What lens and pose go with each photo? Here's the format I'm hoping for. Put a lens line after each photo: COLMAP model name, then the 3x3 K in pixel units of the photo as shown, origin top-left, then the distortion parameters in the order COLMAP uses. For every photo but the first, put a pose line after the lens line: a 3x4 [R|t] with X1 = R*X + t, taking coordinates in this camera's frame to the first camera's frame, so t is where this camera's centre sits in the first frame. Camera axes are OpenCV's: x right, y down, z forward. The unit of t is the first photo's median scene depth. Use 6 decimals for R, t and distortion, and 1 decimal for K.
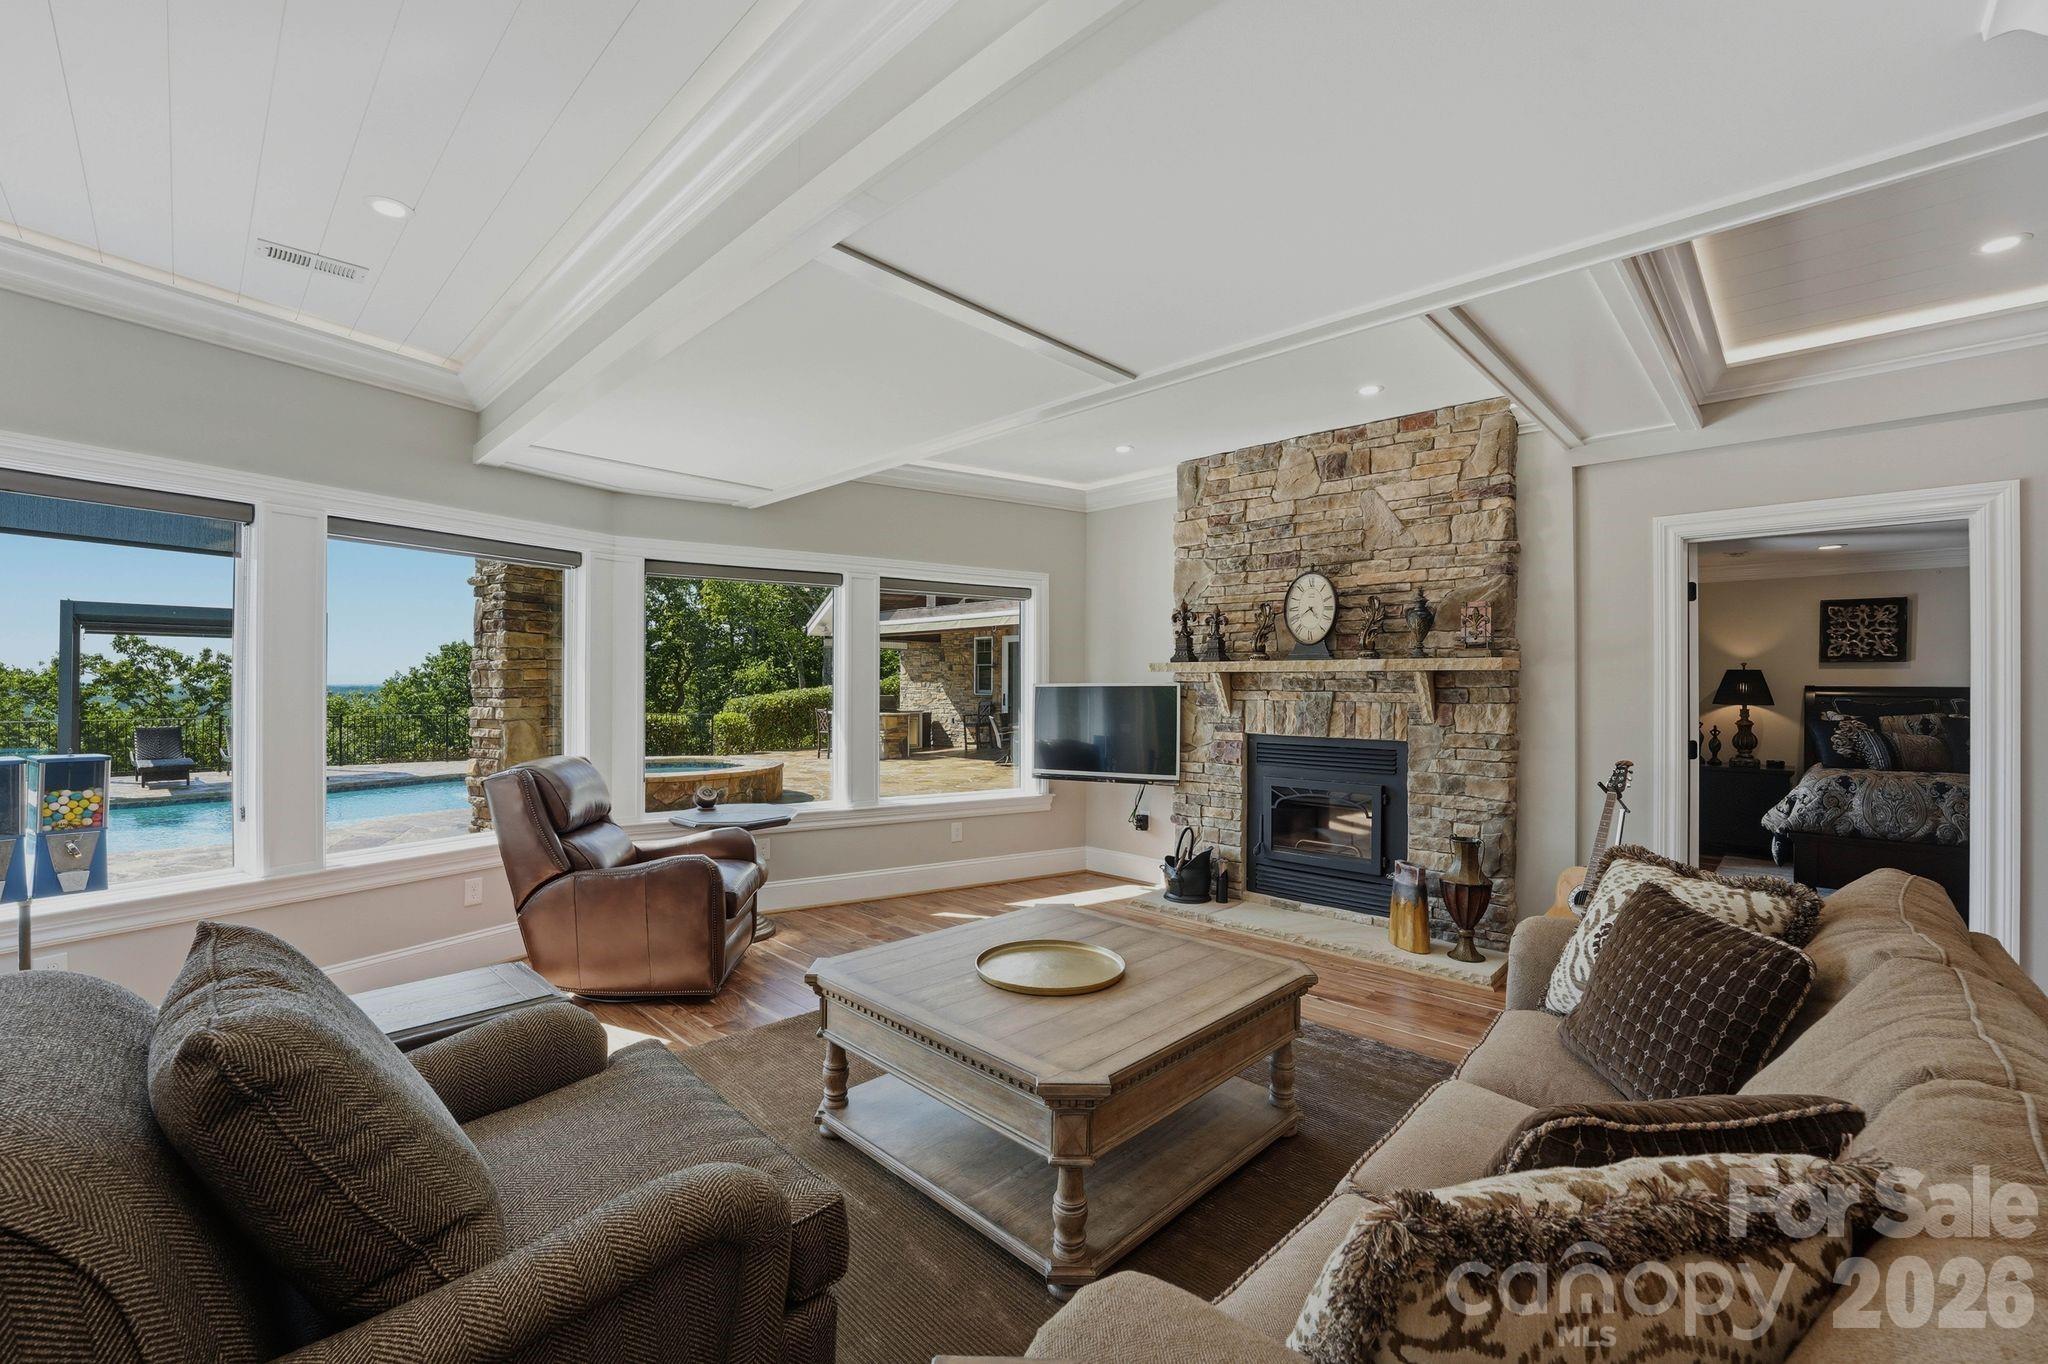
lens RADIAL K [[839.3, 0, 1033.4], [0, 839.3, 682.7], [0, 0, 1]] dist [-0.018255, 0.000272]
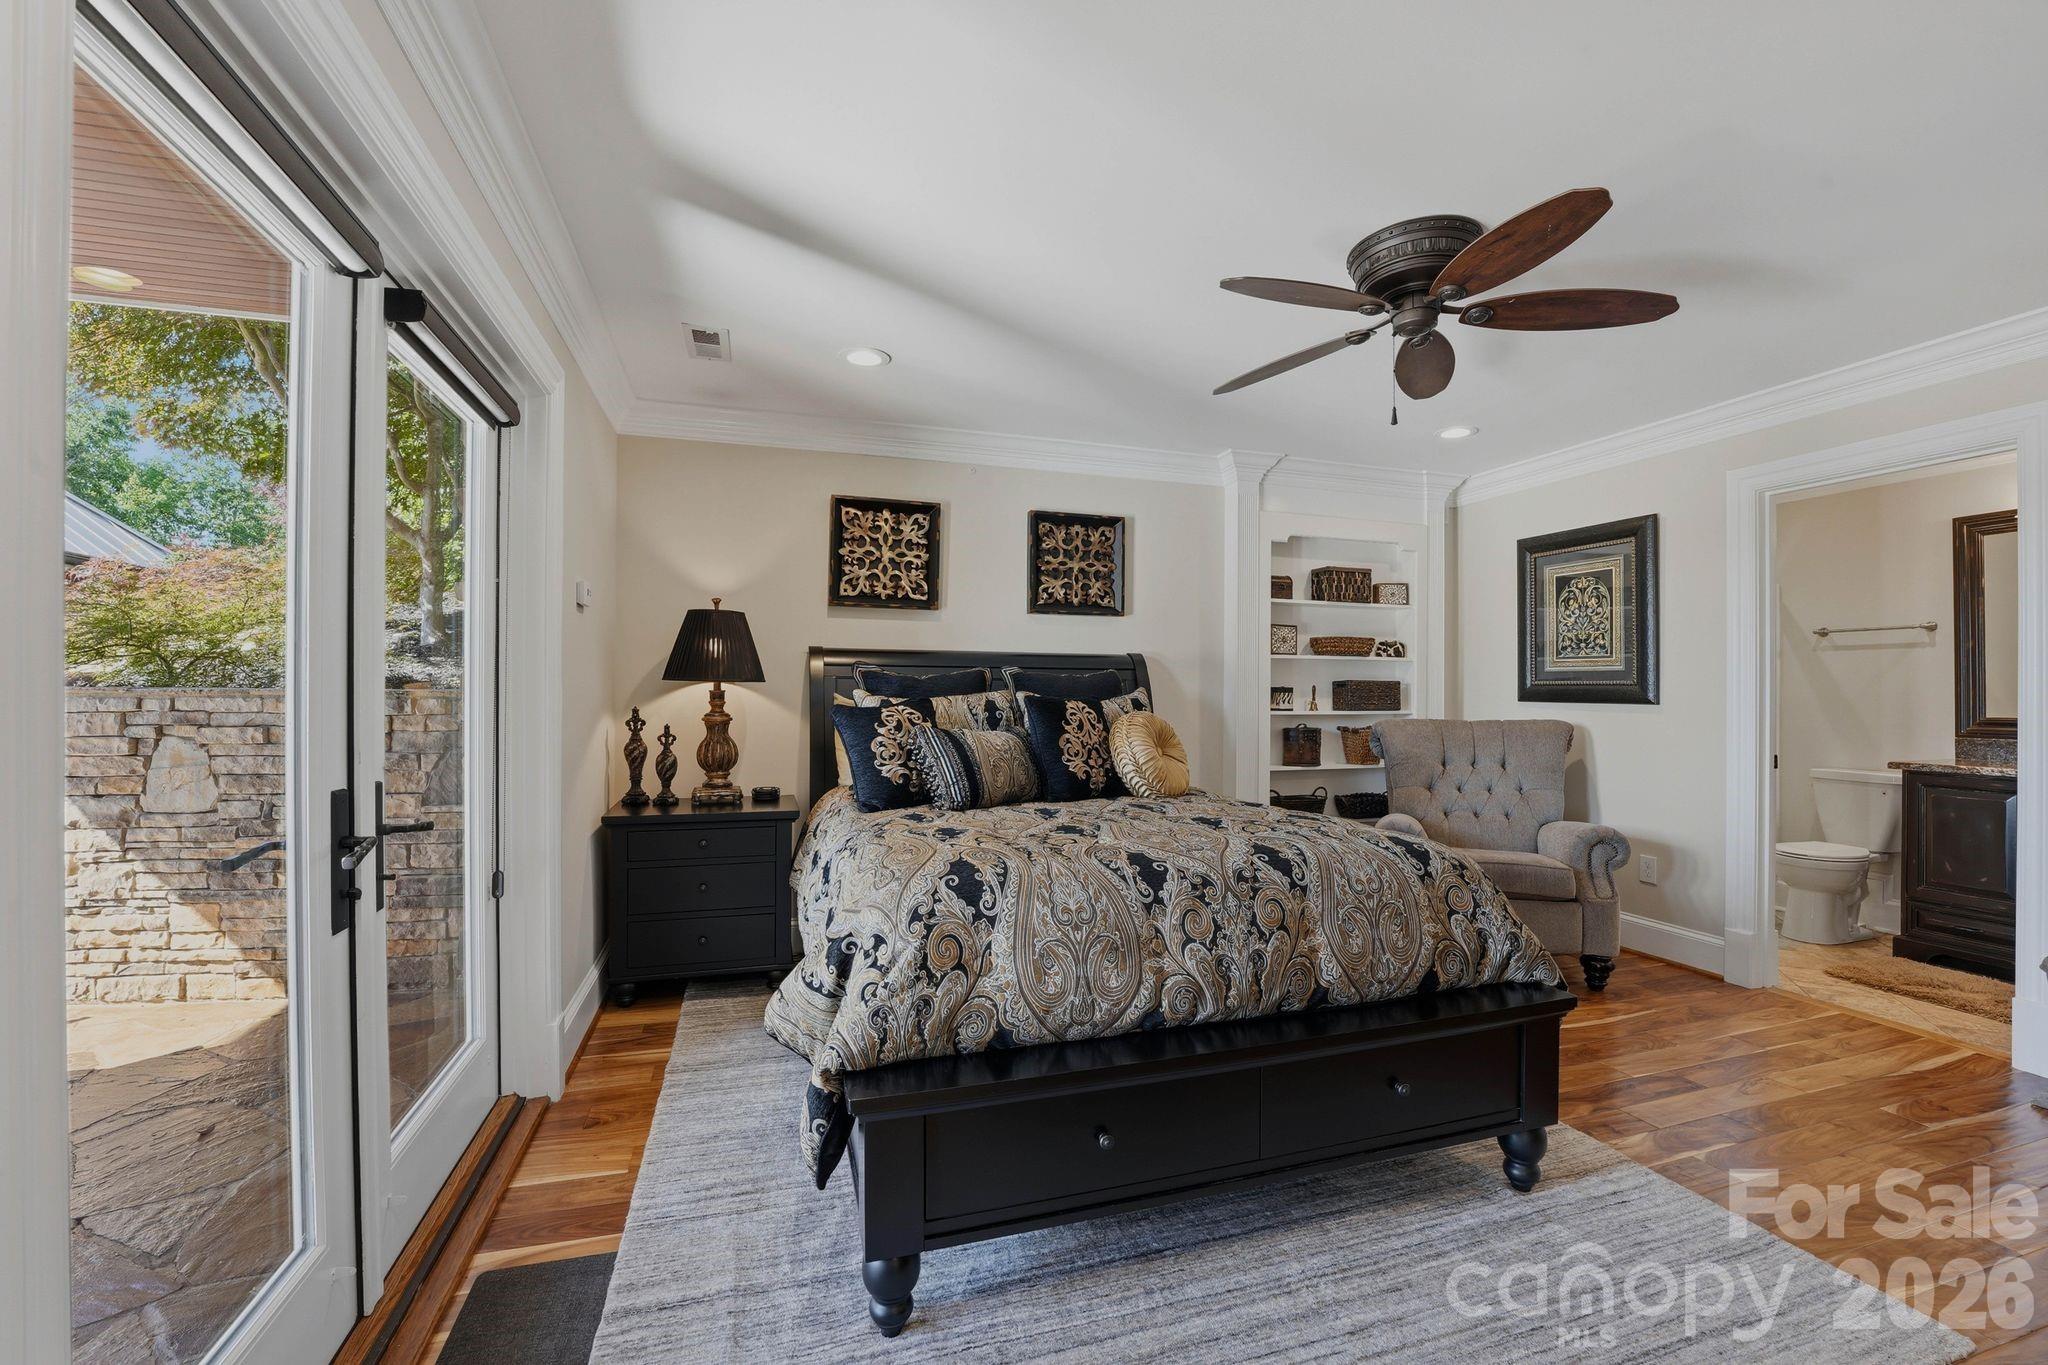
lens RADIAL K [[839.3, 0, 1017.5], [0, 839.3, 688.8], [0, 0, 1]] dist [-0.018255, 0.000272]
pose [[0.492076, 0.002133, 0.870549, 0.677500], [-0.003278, 0.999994, -0.000598, 0.040396], [-0.870546, -0.002559, 0.492081, 0.791589]]
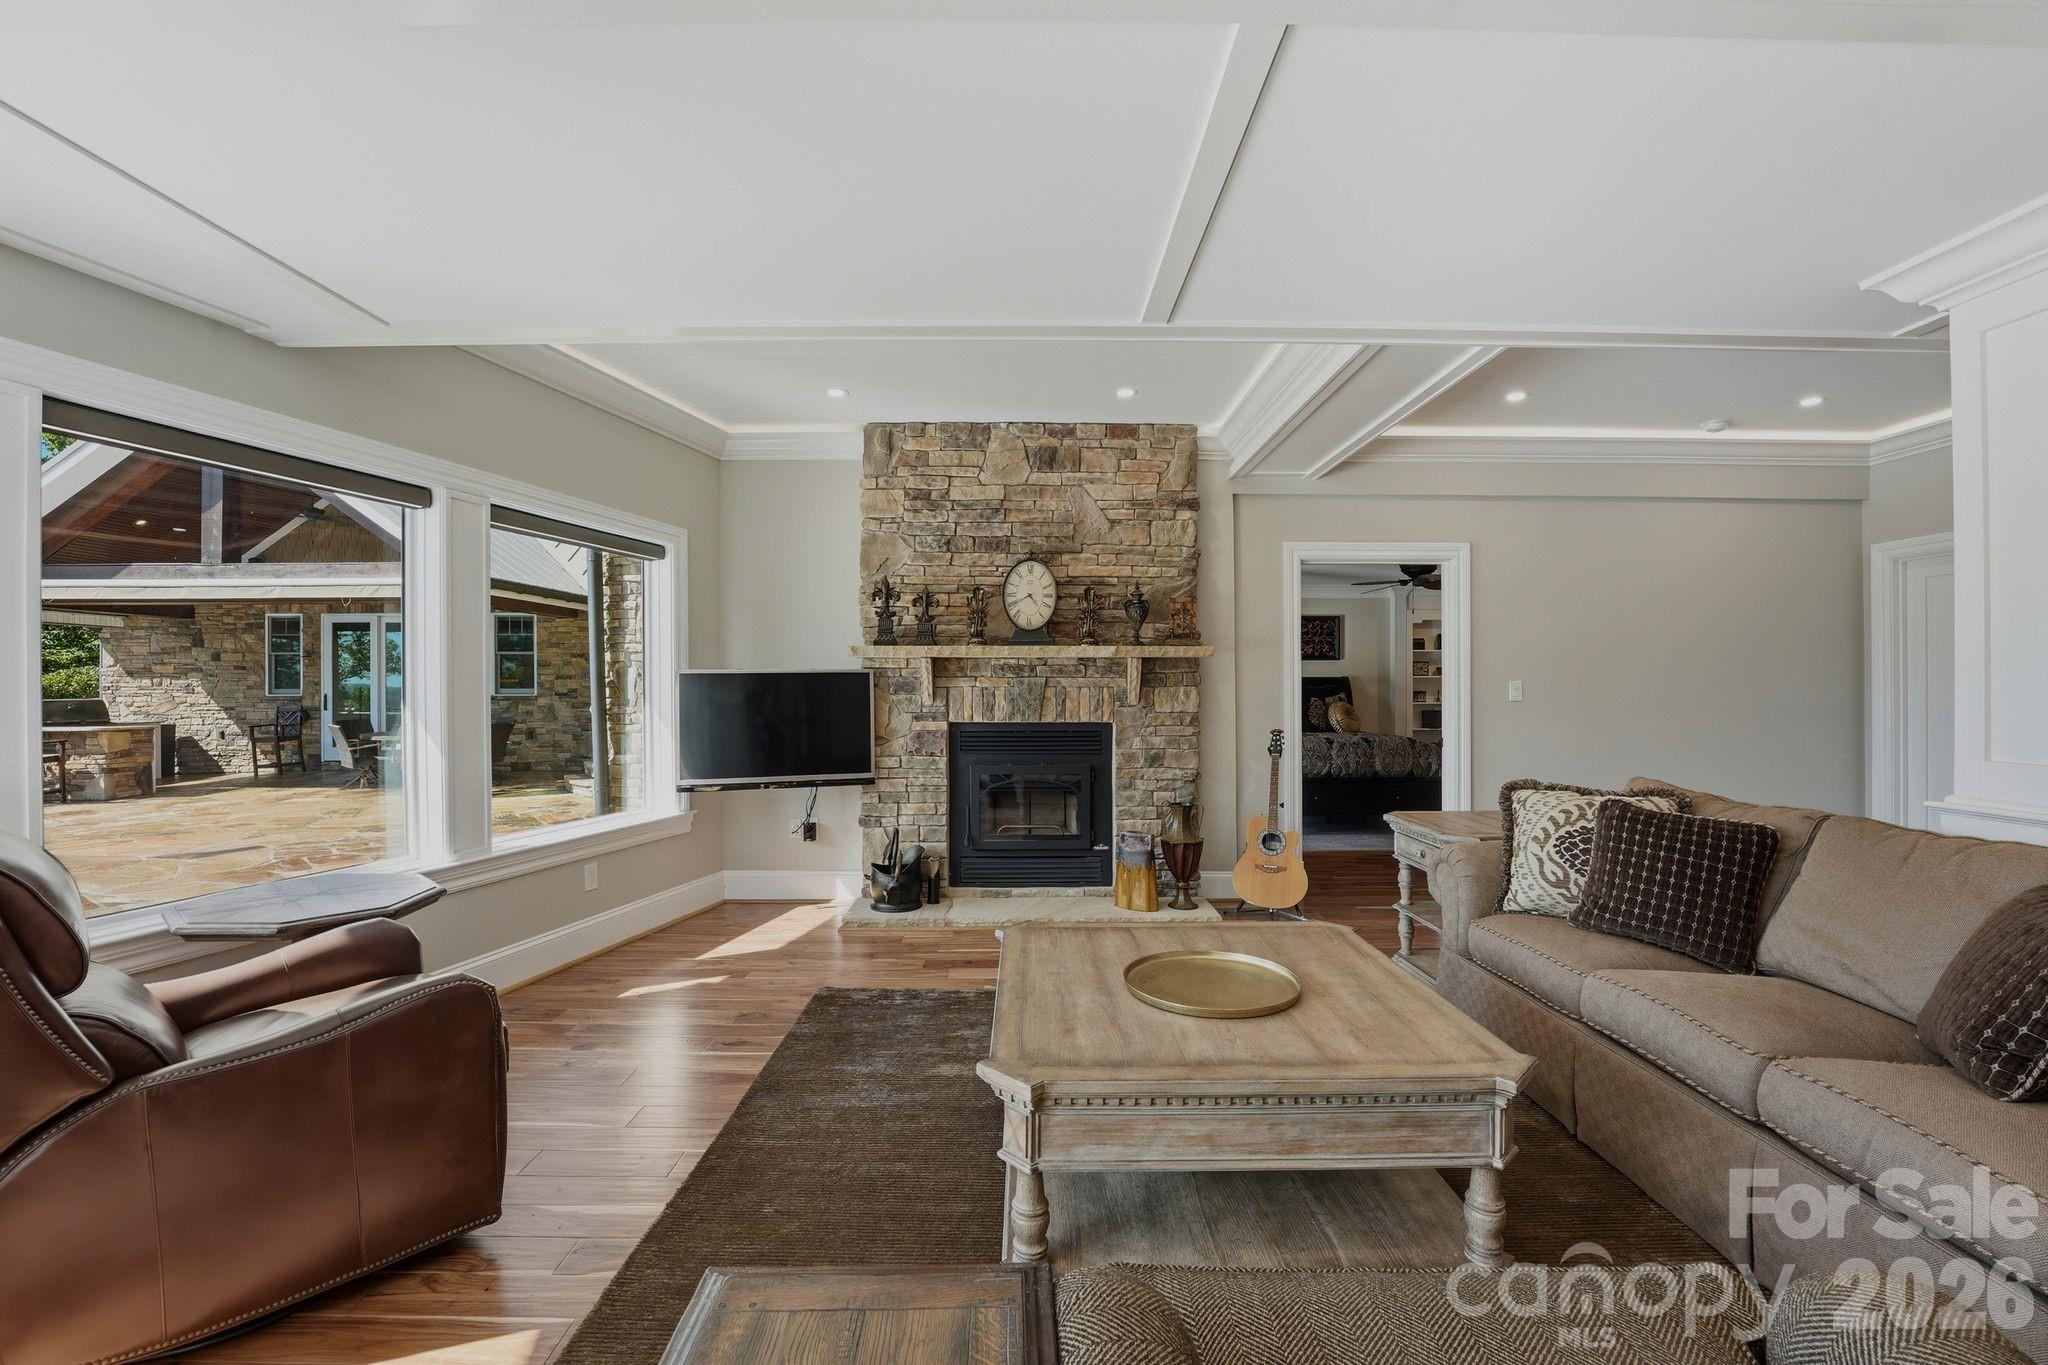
lens RADIAL K [[839.3, 0, 1027.6], [0, 839.3, 685.1], [0, 0, 1]] dist [-0.018255, 0.000272]
pose [[0.715891, -0.003906, 0.698201, -0.349057], [0.002140, 0.999992, 0.003399, 0.015572], [-0.698209, -0.000939, 0.715894, 0.256656]]
